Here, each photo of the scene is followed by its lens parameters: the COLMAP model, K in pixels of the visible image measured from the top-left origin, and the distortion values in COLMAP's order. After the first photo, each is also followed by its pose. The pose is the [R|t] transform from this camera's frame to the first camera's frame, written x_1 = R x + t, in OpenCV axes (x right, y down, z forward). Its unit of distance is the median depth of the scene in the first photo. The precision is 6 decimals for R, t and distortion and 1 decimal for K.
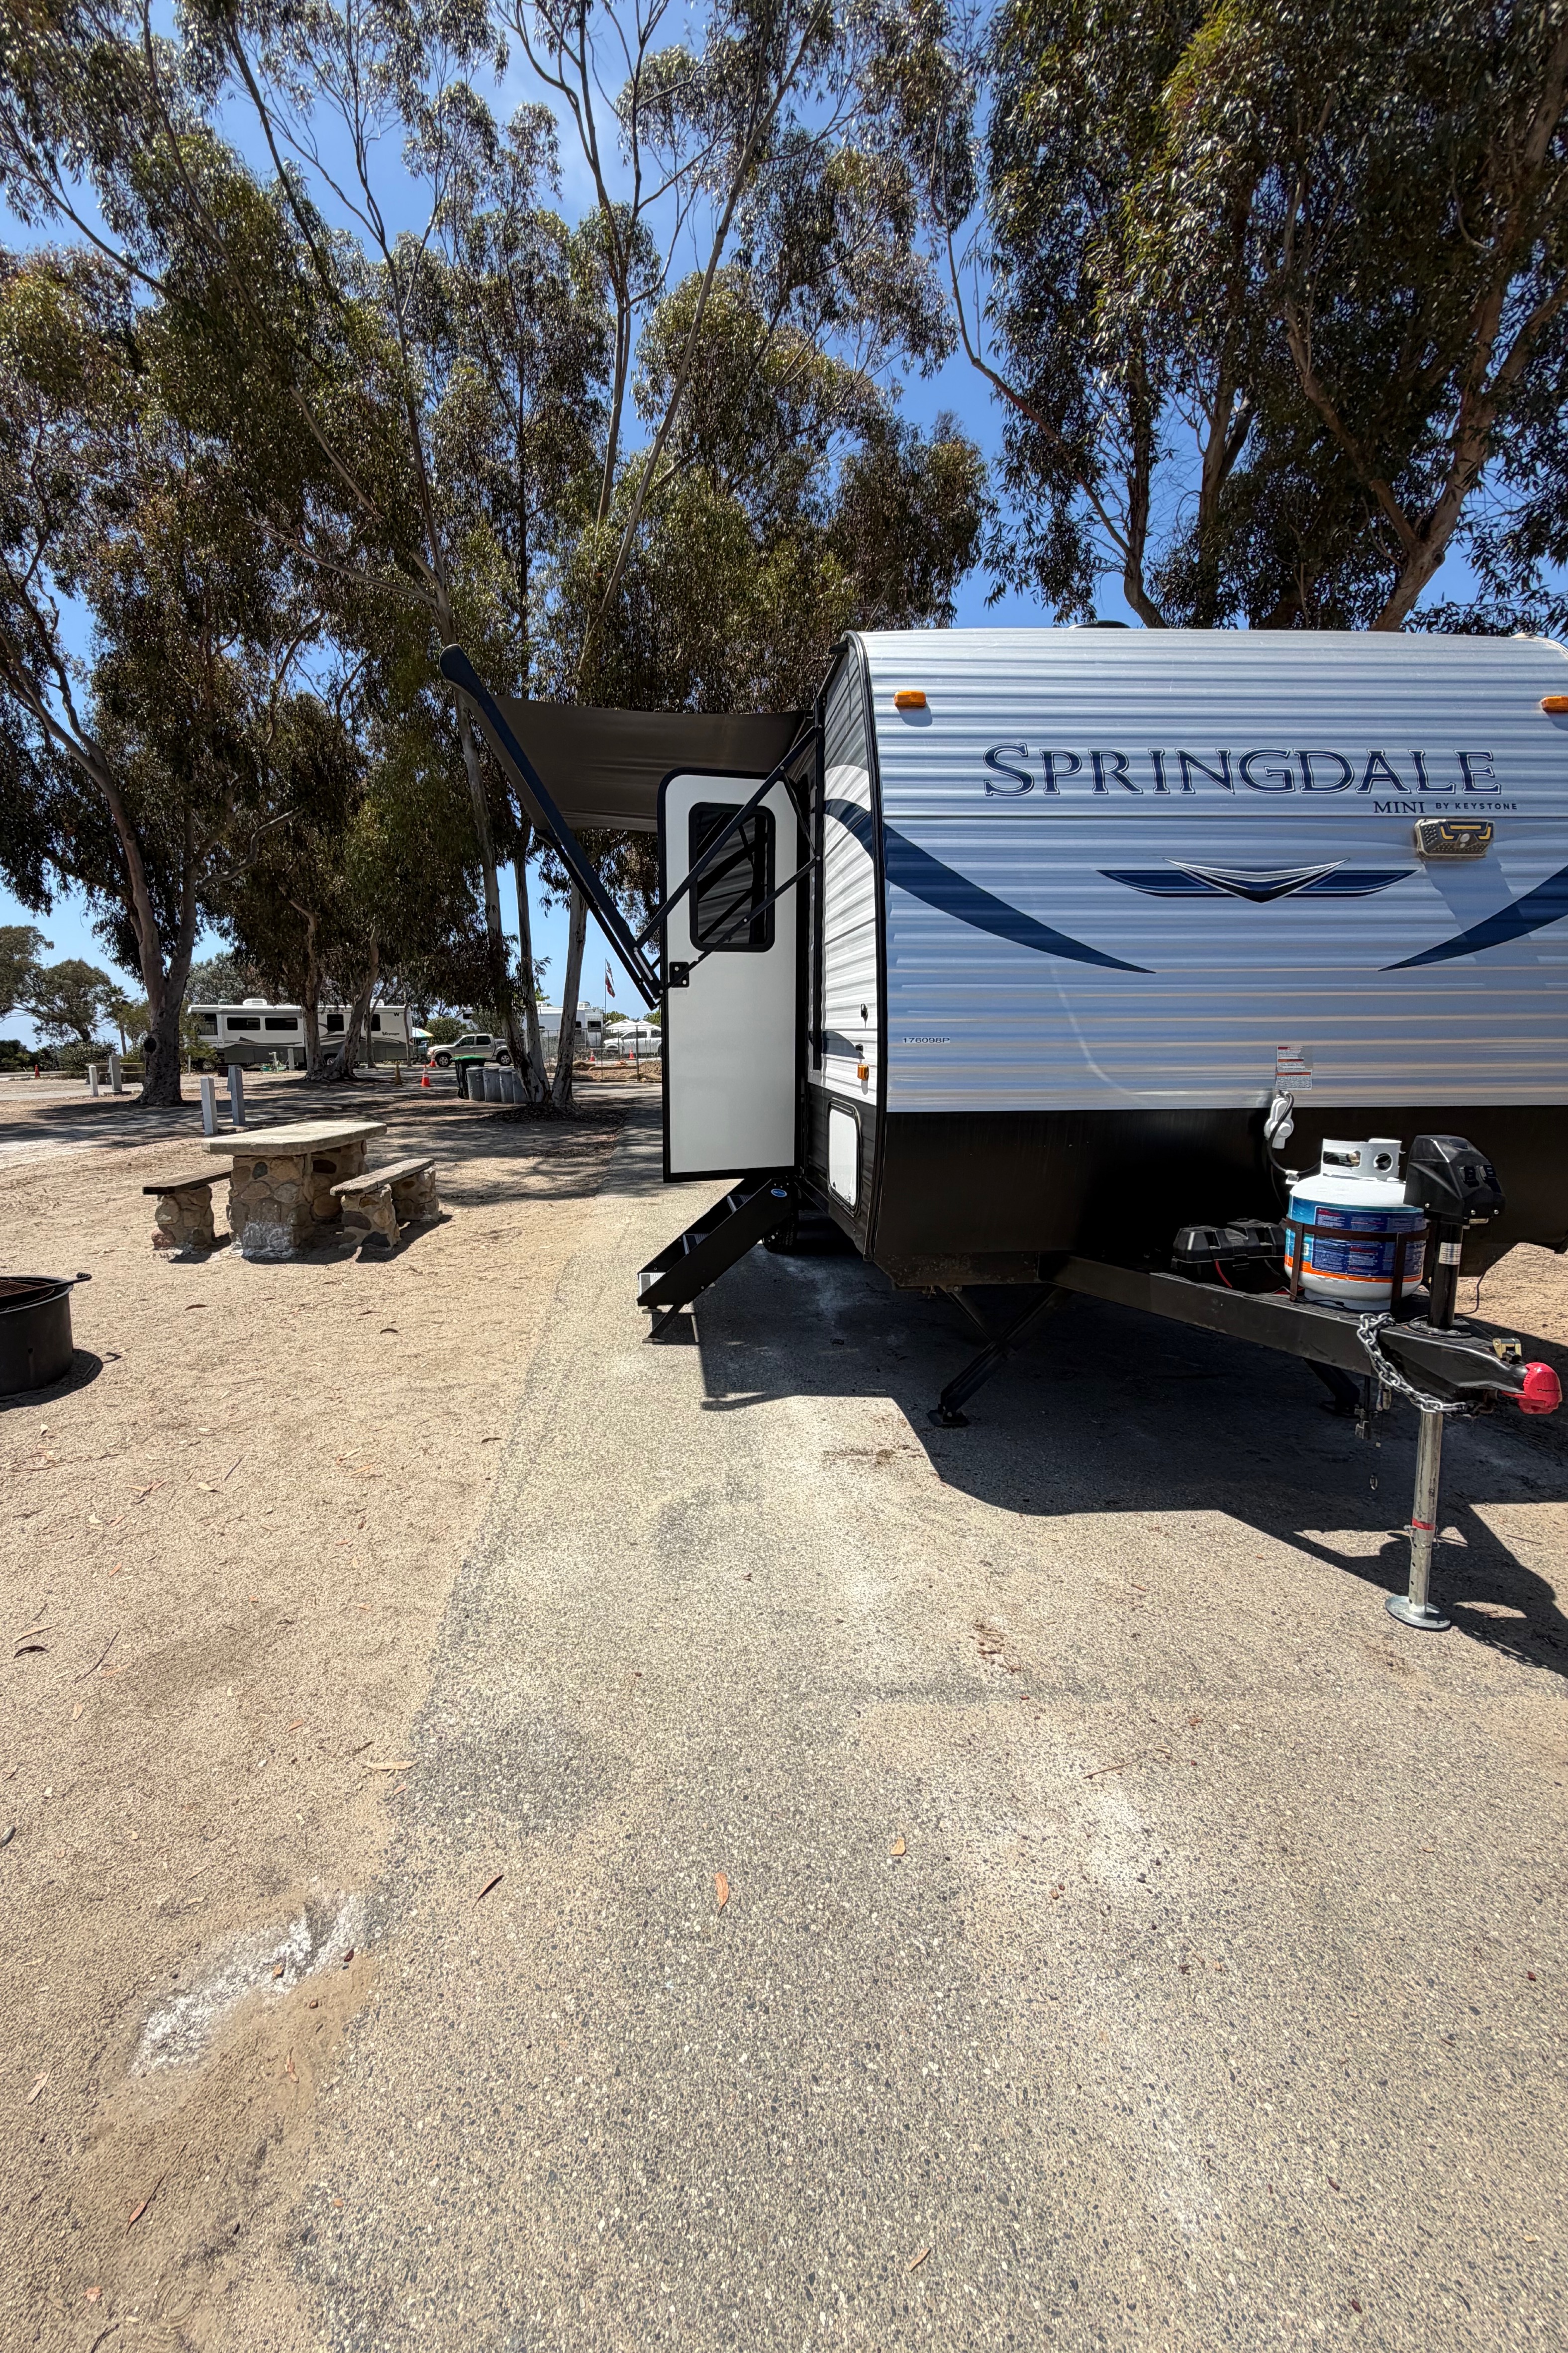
lens RADIAL K [[943.0, 0, 784.0], [0, 943.0, 1176.5], [0, 0, 1]] dist [-0.000746, -0.000024]
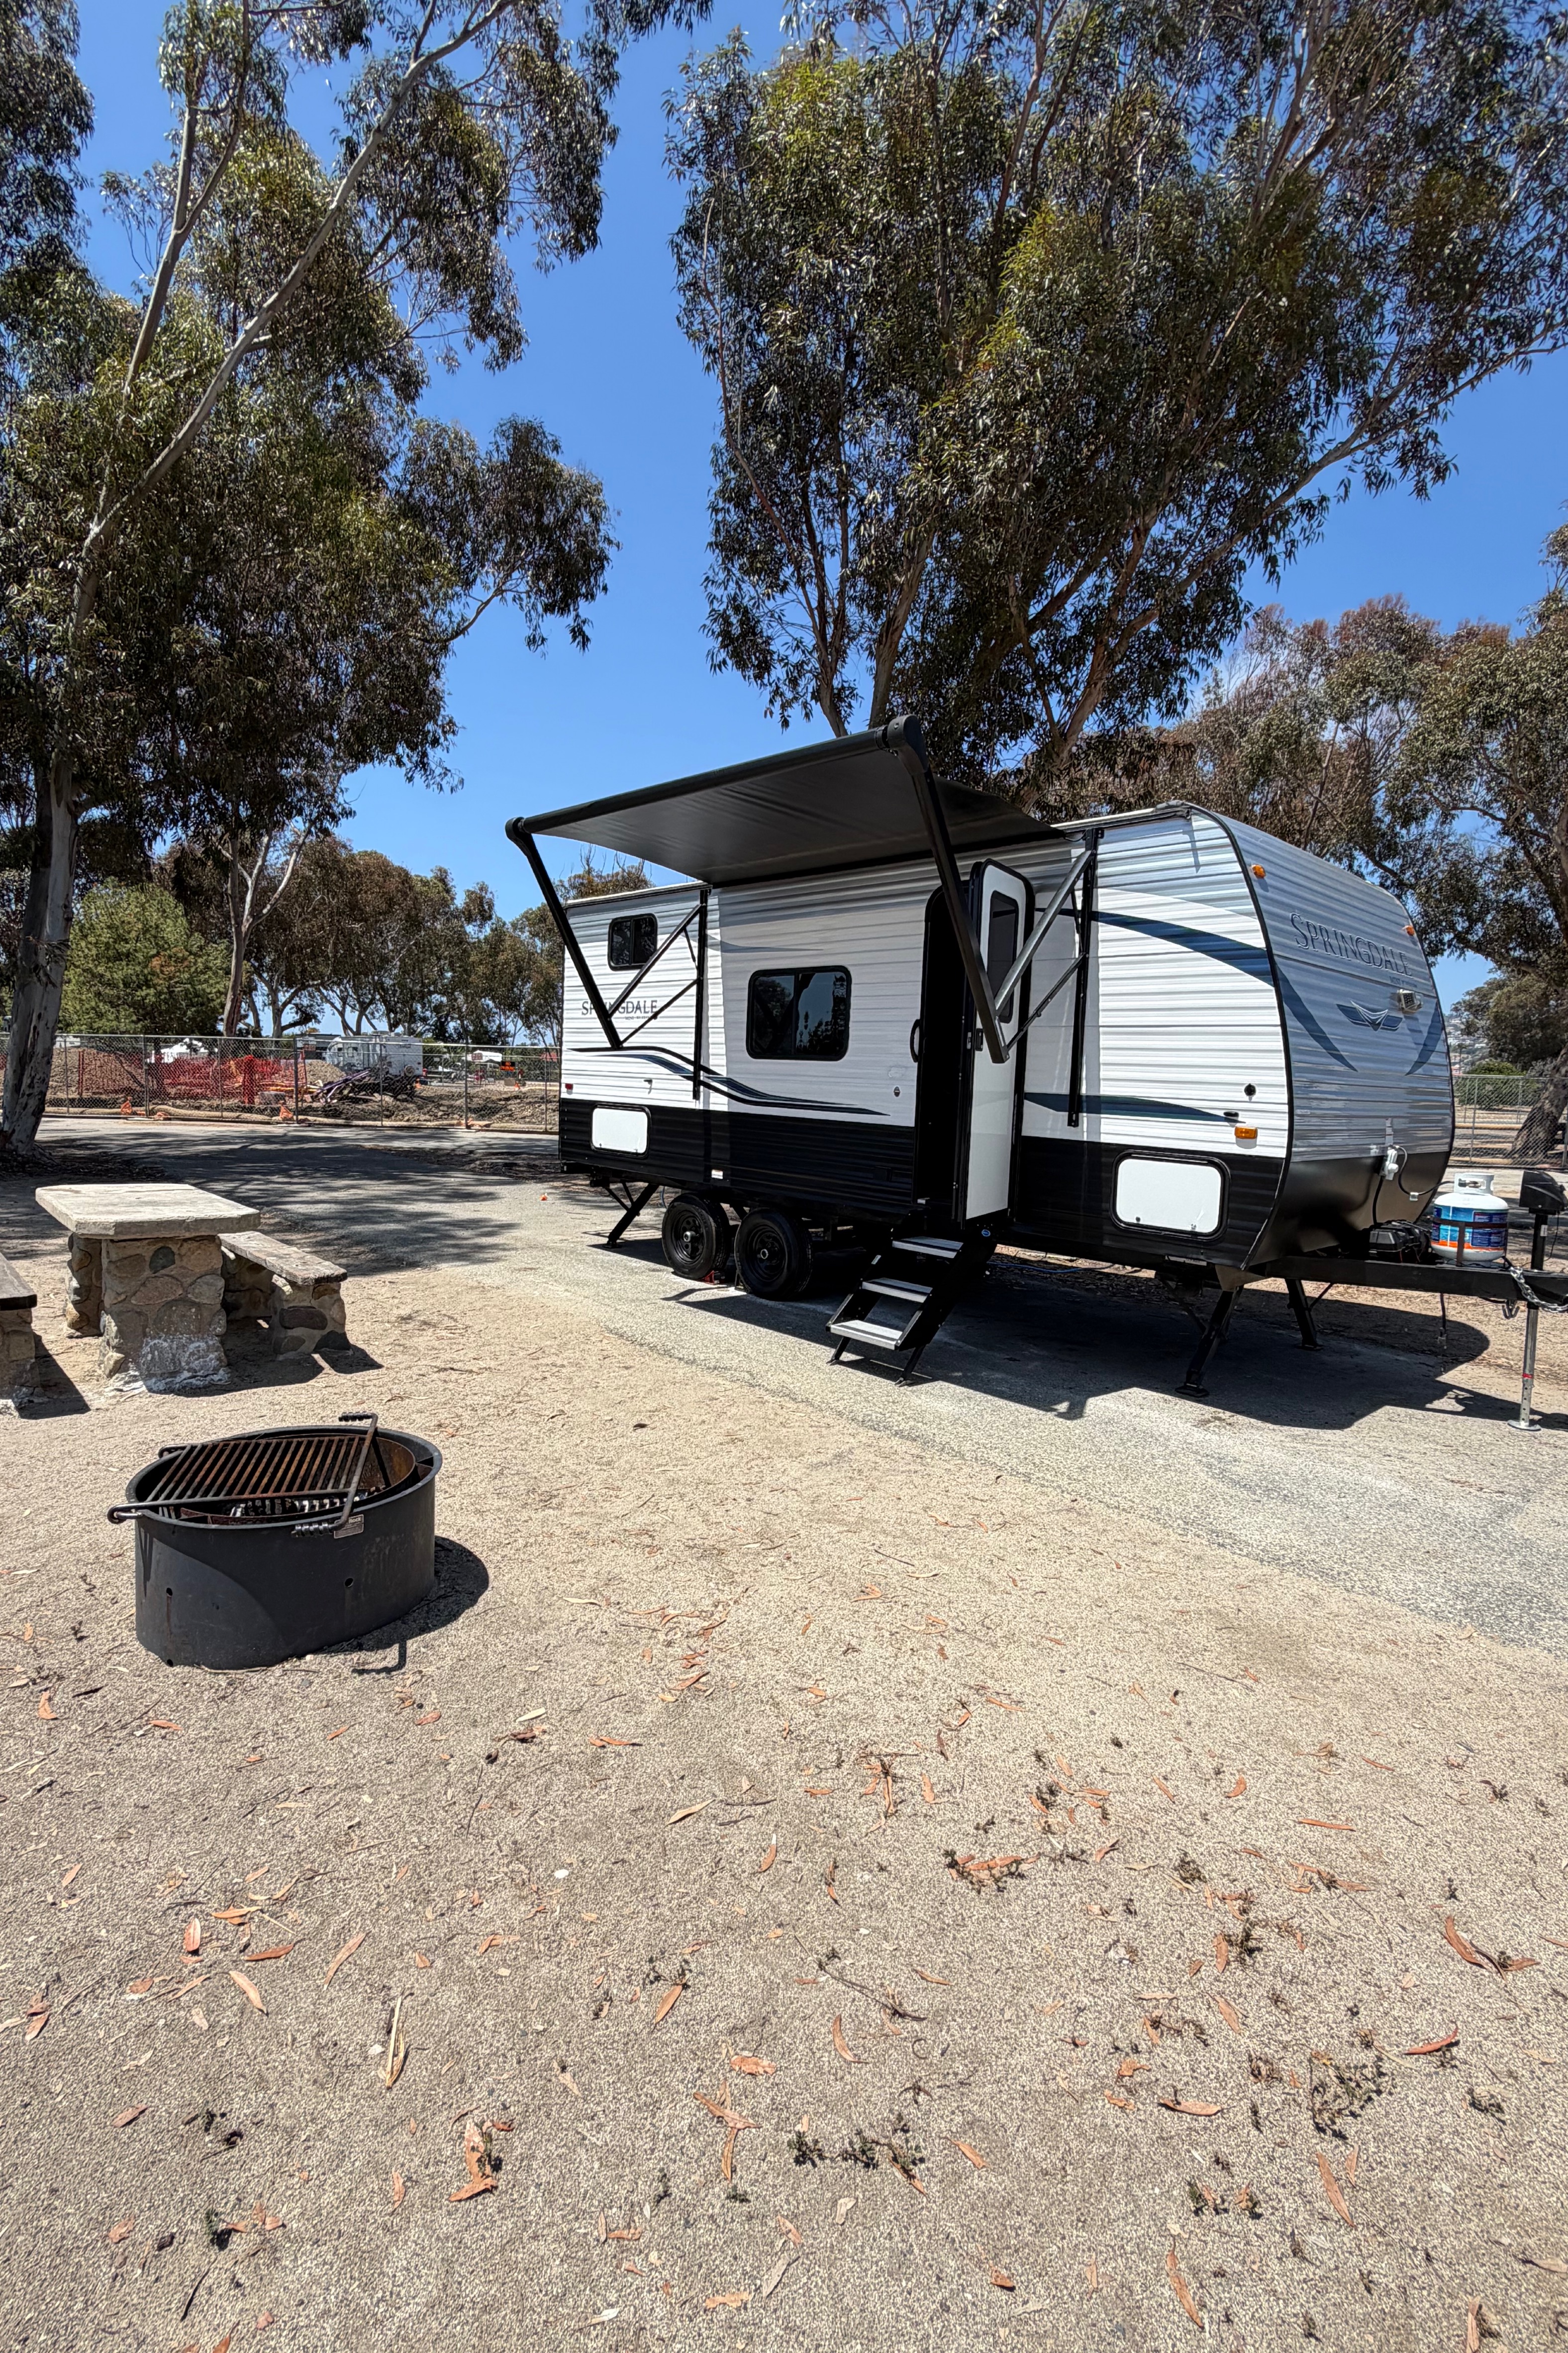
lens RADIAL K [[1055.6, 0, 787.1], [0, 1055.6, 1165.3], [0, 0, 1]] dist [0.003554, 0.000182]
pose [[0.749016, -0.018193, 0.662303, -1.431416], [0.053780, 0.997994, -0.033408, -0.047749], [-0.660366, 0.060642, 0.748491, 0.287898]]
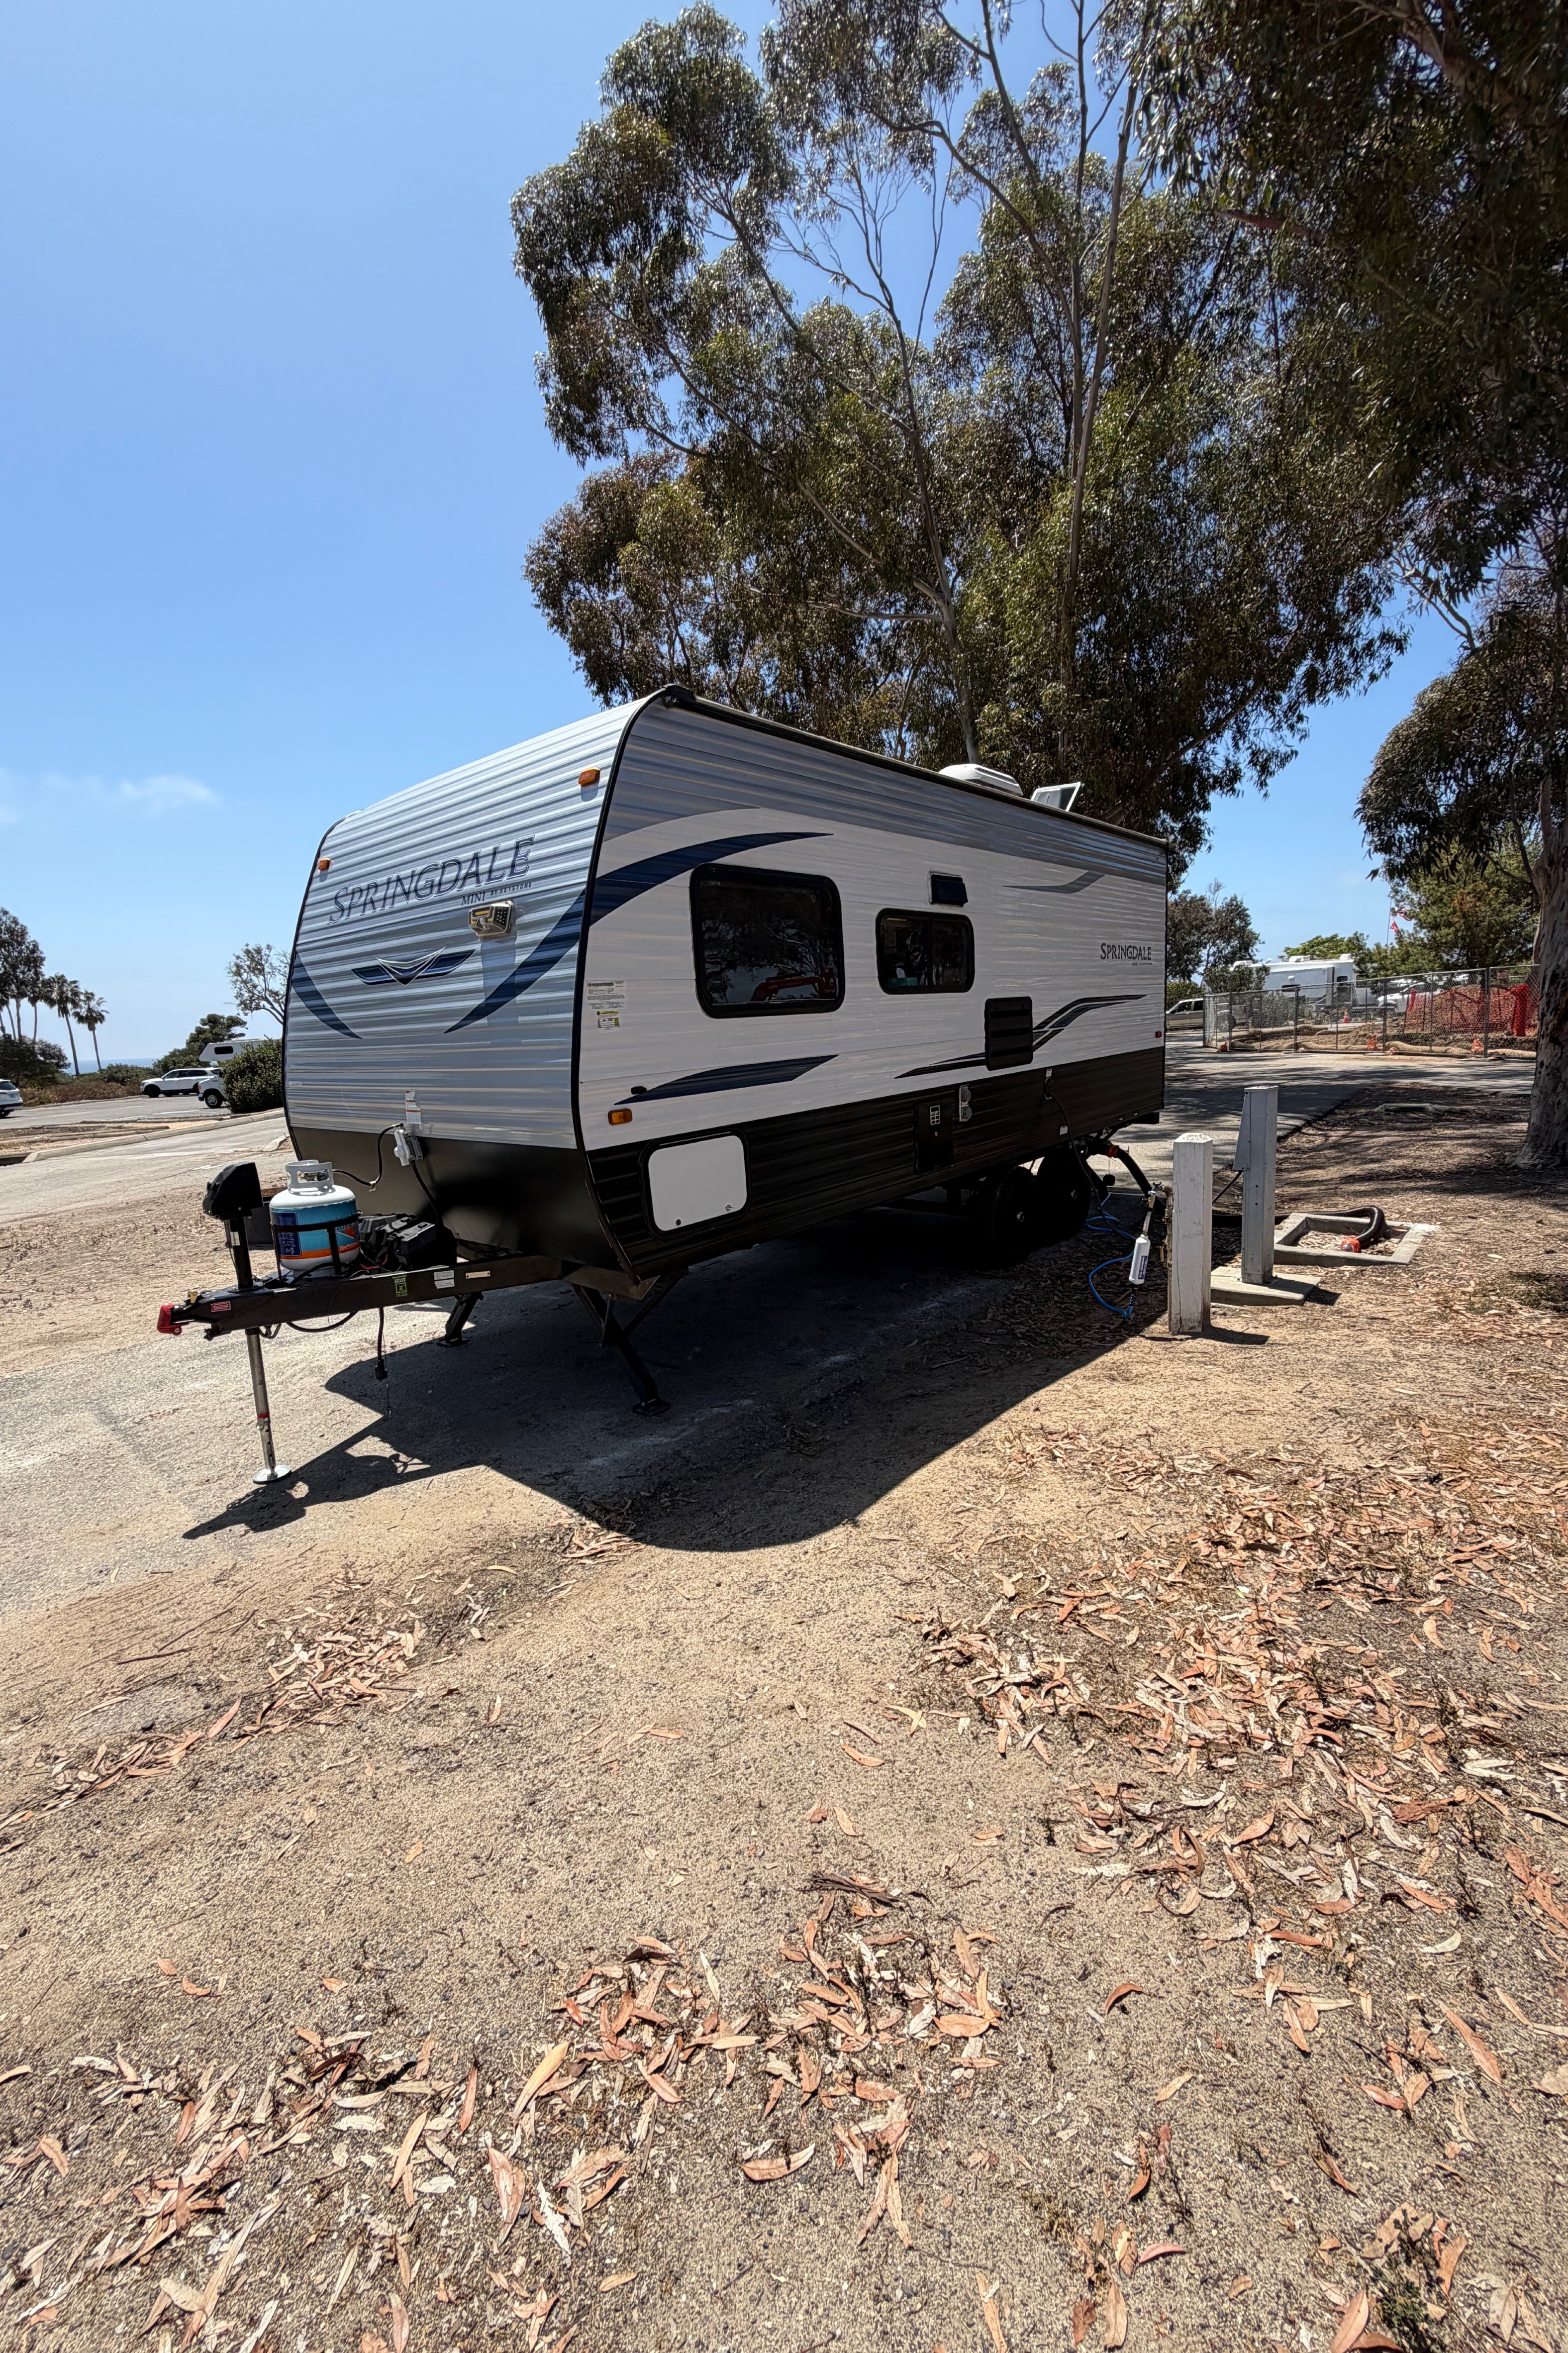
lens RADIAL K [[971.9, 0, 784.0], [0, 971.9, 1176.5], [0, 0, 1]] dist [0.000190, 0.000080]
pose [[0.719005, 0.079560, -0.690436, 1.842634], [-0.056947, 0.996830, 0.055563, -0.119431], [0.692668, -0.000632, 0.721256, 0.353111]]
